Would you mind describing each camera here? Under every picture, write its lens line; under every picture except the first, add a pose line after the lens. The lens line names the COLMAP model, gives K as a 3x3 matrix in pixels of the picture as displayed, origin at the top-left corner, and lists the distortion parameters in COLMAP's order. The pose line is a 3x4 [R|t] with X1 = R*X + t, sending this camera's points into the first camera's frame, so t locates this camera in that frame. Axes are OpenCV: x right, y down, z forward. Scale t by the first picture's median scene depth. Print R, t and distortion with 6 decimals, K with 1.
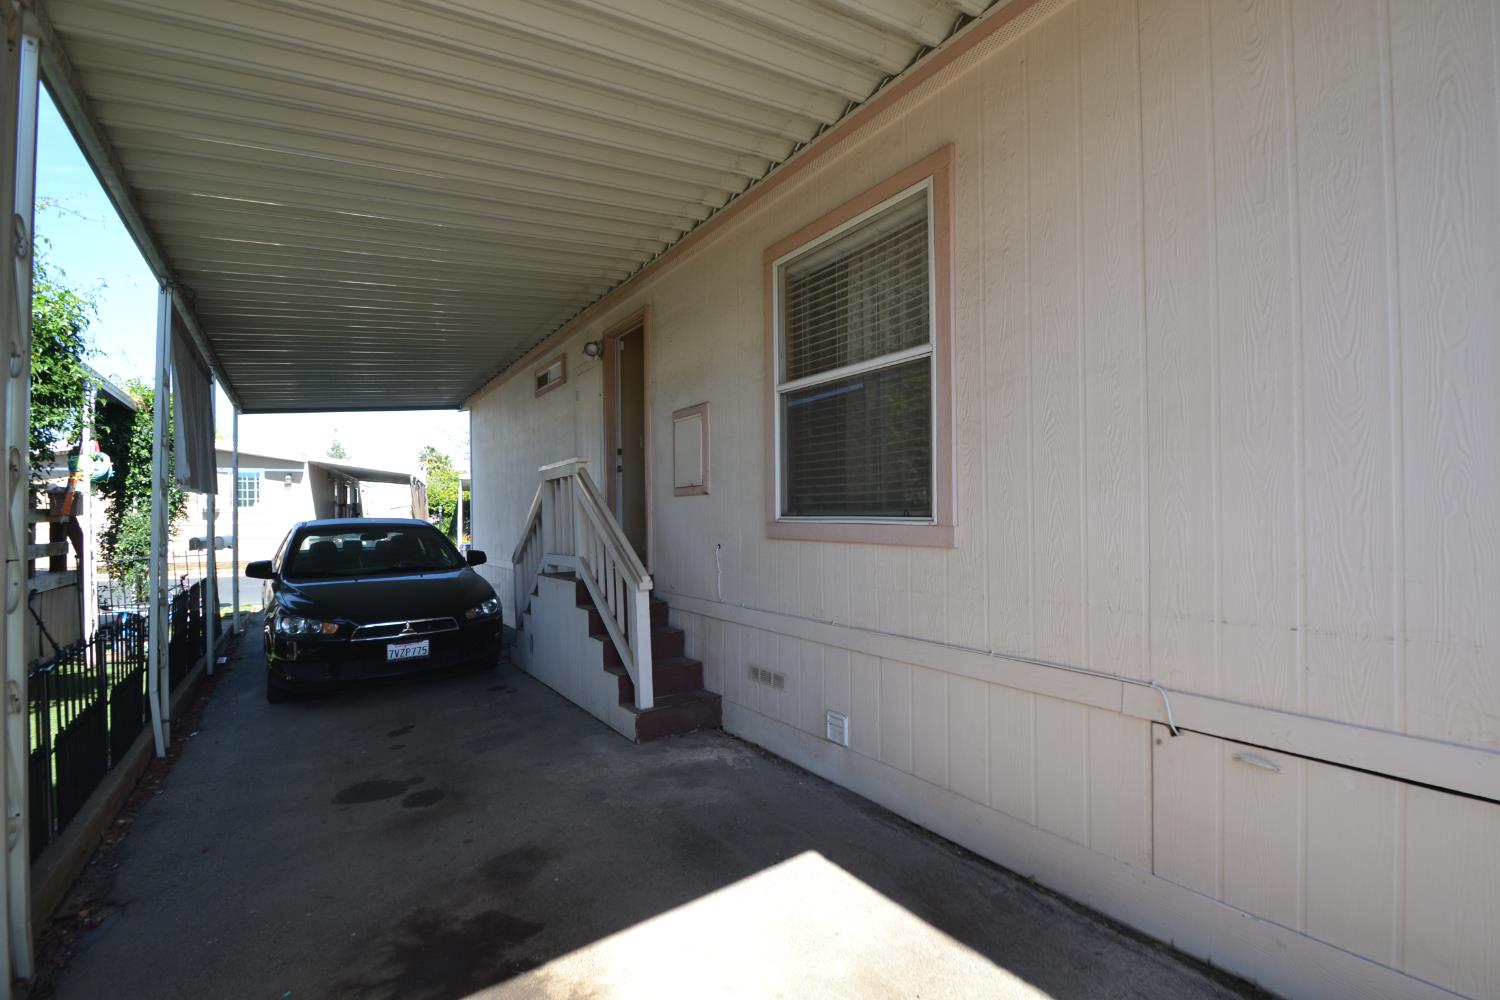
lens RADIAL K [[676.0, 0, 749.7], [0, 676.0, 510.4], [0, 0, 1]] dist [0.021679, -0.020491]
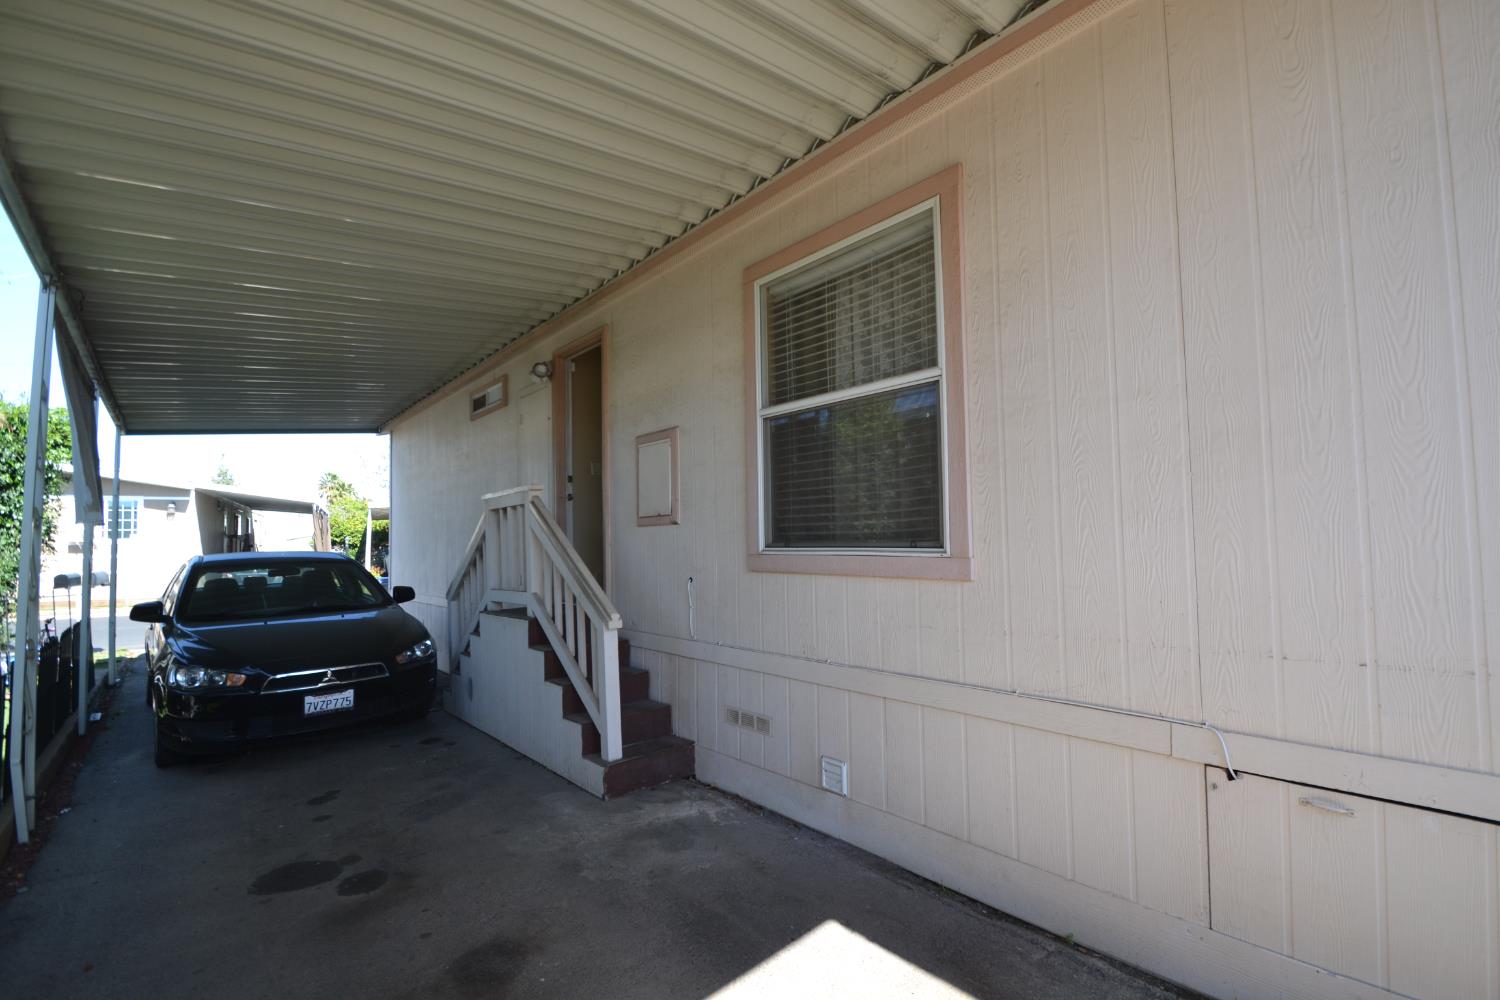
lens RADIAL K [[671.6, 0, 749.1], [0, 671.6, 509.7], [0, 0, 1]] dist [0.018088, -0.017205]
pose [[0.993170, -0.000491, 0.116672, -0.087423], [0.005515, 0.999071, -0.042742, -0.004258], [-0.116543, 0.043093, 0.992250, 0.075172]]
